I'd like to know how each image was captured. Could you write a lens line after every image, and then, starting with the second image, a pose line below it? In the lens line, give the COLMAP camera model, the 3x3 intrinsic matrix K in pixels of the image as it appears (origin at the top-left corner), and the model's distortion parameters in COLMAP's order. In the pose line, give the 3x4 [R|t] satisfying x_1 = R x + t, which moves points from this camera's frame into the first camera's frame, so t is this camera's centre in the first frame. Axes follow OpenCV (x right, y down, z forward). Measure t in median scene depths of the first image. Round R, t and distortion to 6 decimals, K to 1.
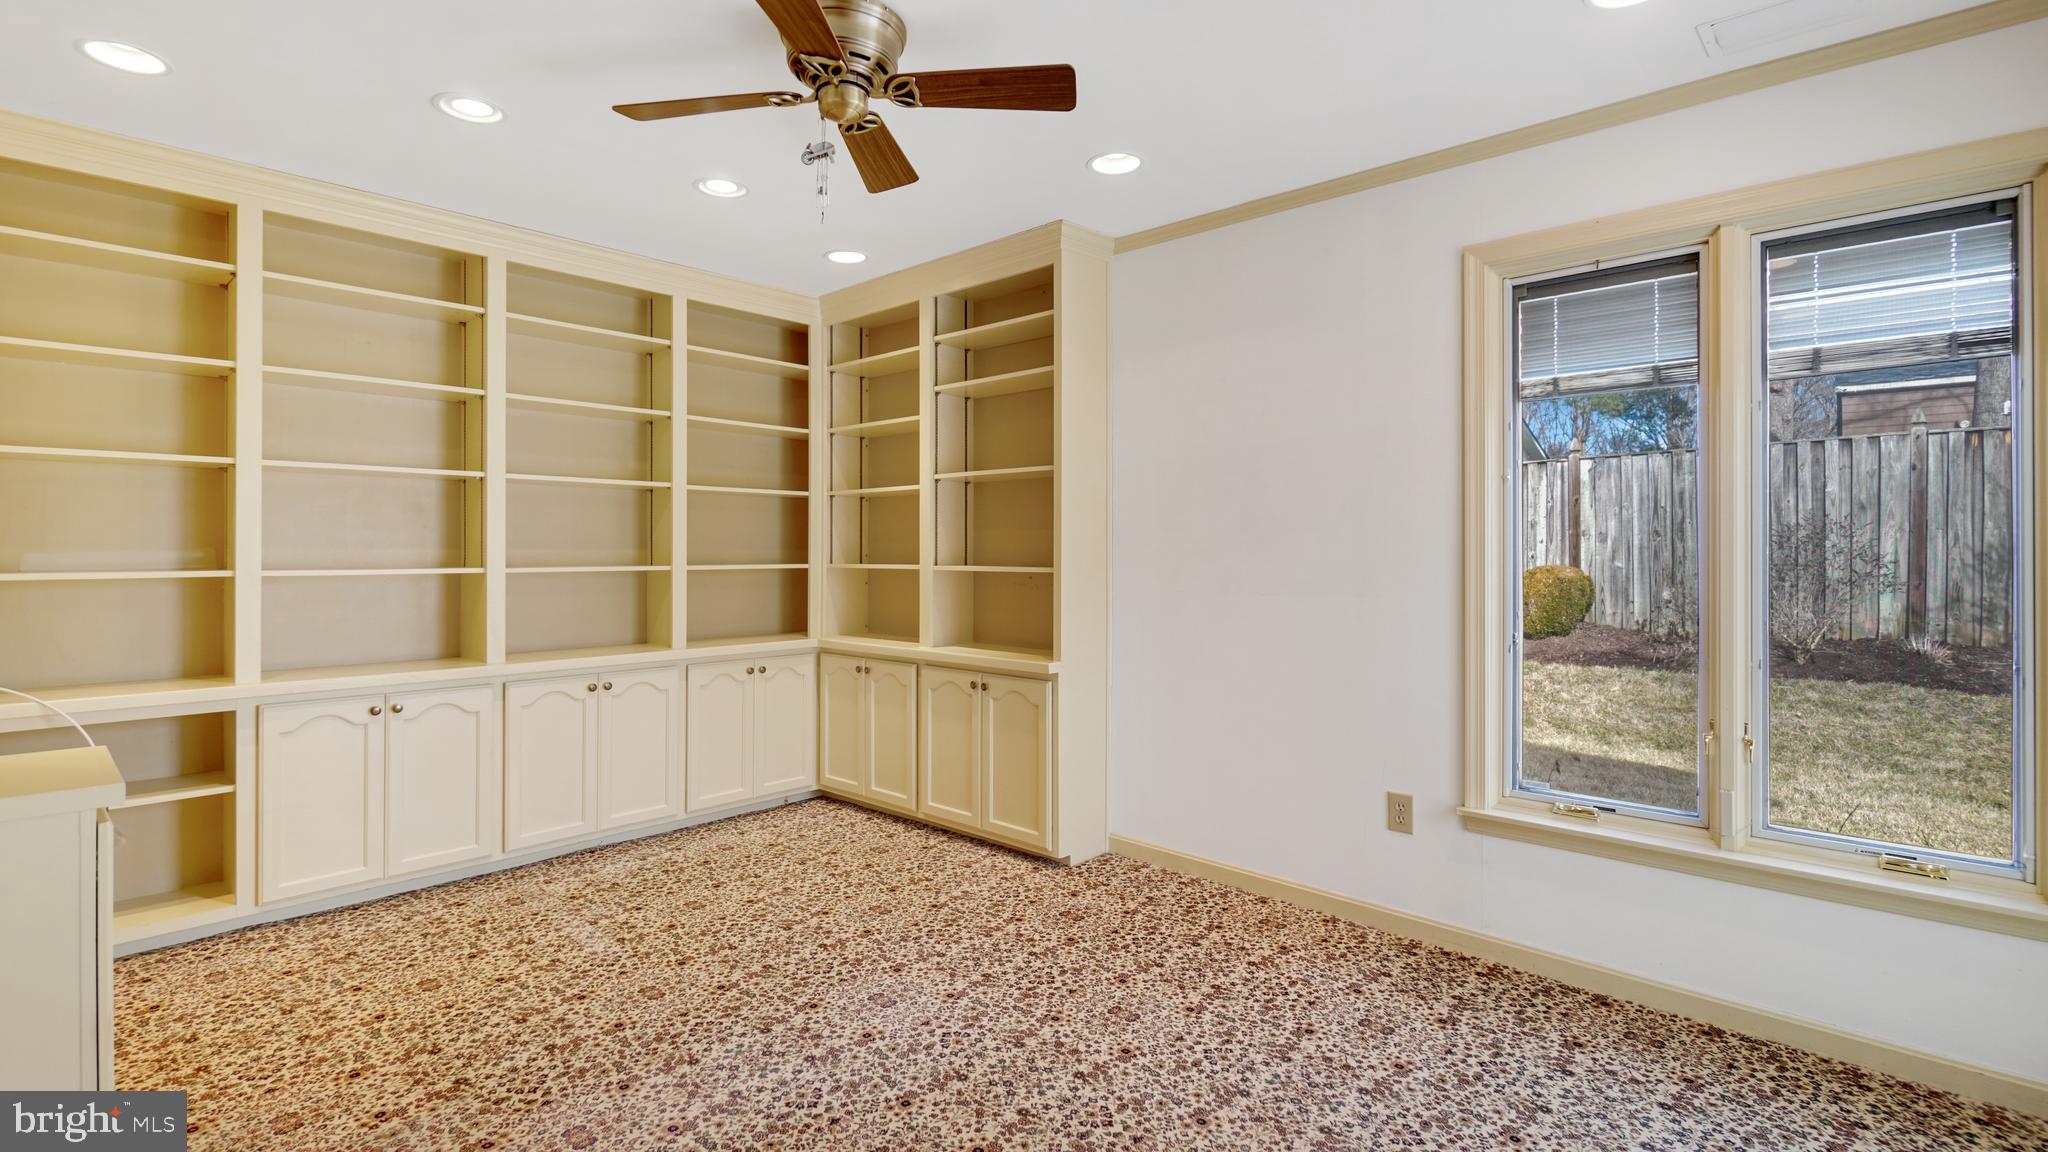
lens RADIAL K [[925.4, 0, 941.6], [0, 925.4, 539.8], [0, 0, 1]] dist [0.001855, 0.000463]
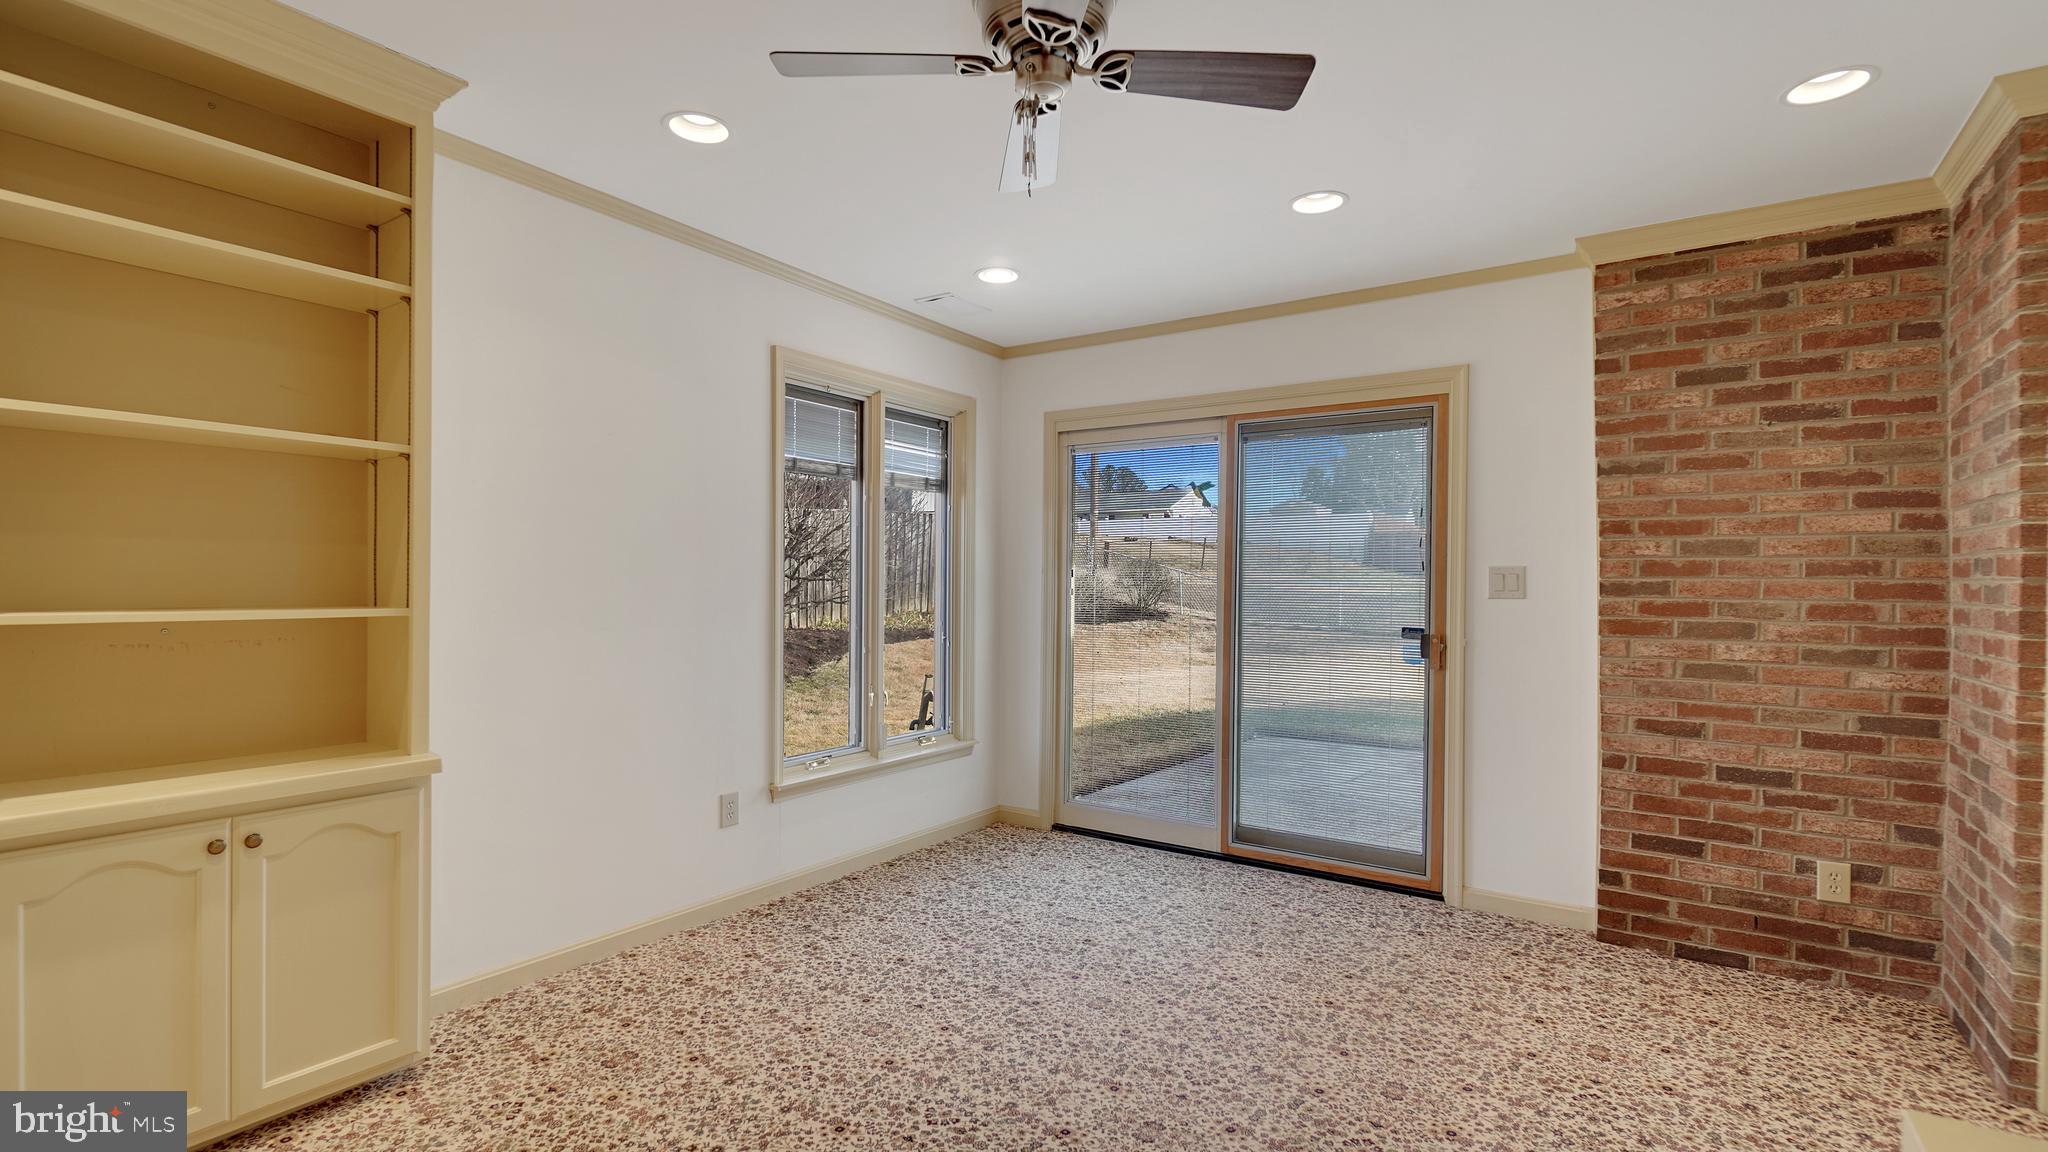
lens RADIAL K [[914.0, 0, 1025.9], [0, 914.0, 590.1], [0, 0, 1]] dist [0.000788, -0.004814]
pose [[-0.189575, -0.007496, 0.981838, -0.566631], [-0.016596, 0.999852, 0.004429, 0.007967], [-0.981726, -0.015455, -0.189671, 0.702059]]
